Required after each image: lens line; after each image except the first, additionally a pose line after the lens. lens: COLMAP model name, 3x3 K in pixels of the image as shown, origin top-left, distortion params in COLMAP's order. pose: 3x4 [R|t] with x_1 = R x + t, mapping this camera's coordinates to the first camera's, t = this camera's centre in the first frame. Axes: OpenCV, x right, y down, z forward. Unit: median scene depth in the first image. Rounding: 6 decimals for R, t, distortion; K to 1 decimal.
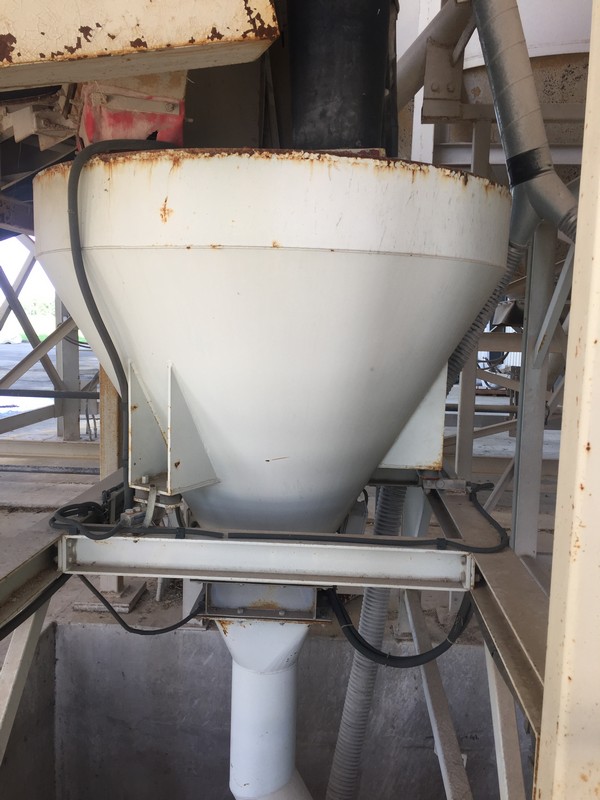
lens RADIAL K [[687.2, 0, 298.1], [0, 687.2, 400.6], [0, 0, 1]] dist [0.045324, -0.055659]
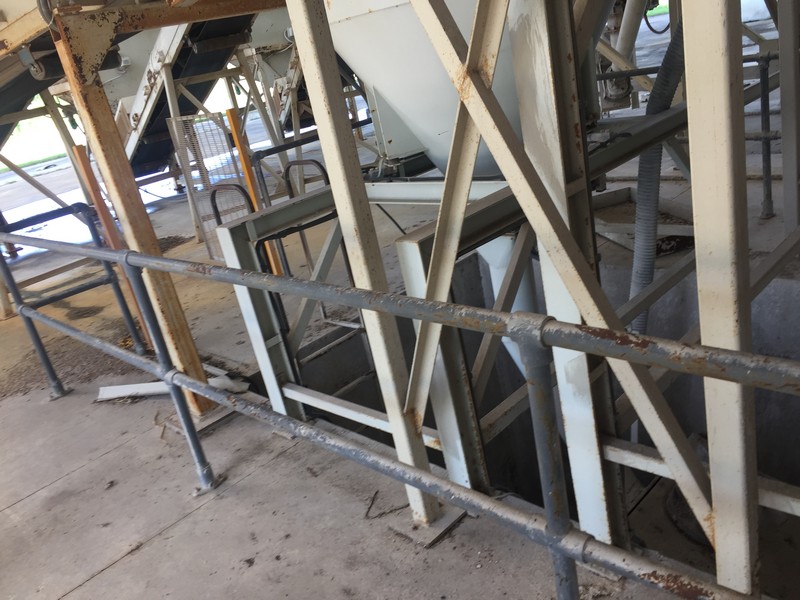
lens RADIAL K [[687.2, 0, 401.2], [0, 687.2, 299.4], [0, 0, 1]] dist [0.045324, -0.055659]
pose [[0.739010, 0.062661, -0.670774, 0.547880], [0.144451, 0.957770, 0.248616, 0.021529], [0.658026, -0.280623, 0.698750, -0.185120]]
